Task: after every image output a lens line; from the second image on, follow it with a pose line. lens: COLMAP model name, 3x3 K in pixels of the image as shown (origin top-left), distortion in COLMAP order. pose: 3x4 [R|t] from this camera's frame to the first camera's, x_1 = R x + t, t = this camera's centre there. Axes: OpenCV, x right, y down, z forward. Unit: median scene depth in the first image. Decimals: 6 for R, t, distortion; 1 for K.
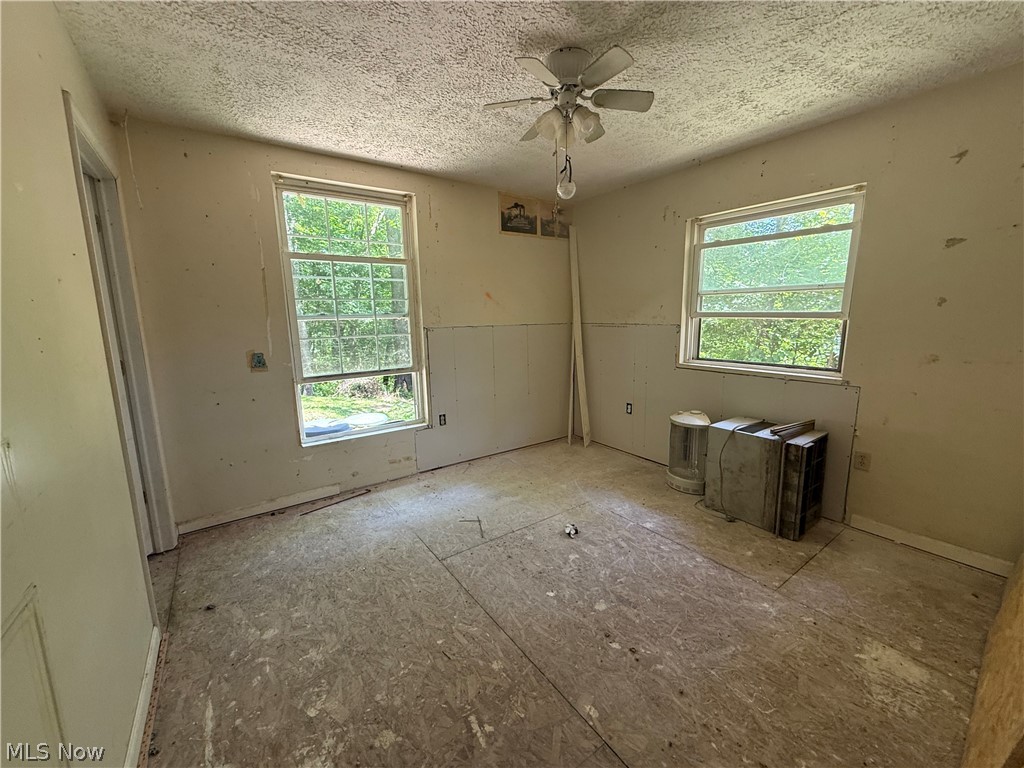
lens RADIAL K [[406.4, 0, 509.2], [0, 406.4, 382.3], [0, 0, 1]] dist [-0.000751, 0.000128]
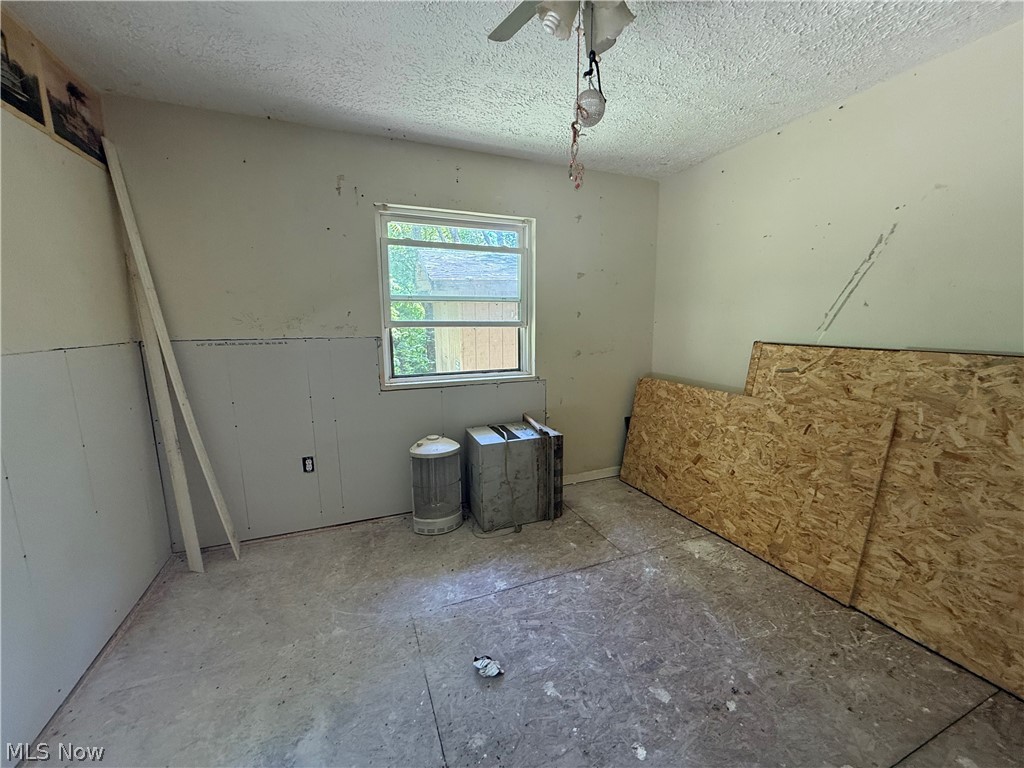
lens RADIAL K [[406.4, 0, 509.8], [0, 406.4, 383.2], [0, 0, 1]] dist [-0.000751, 0.000128]
pose [[0.230601, -0.137886, 0.963229, -0.350741], [0.164754, 0.981149, 0.101008, -0.110411], [-0.958999, 0.135404, 0.248971, 0.694785]]
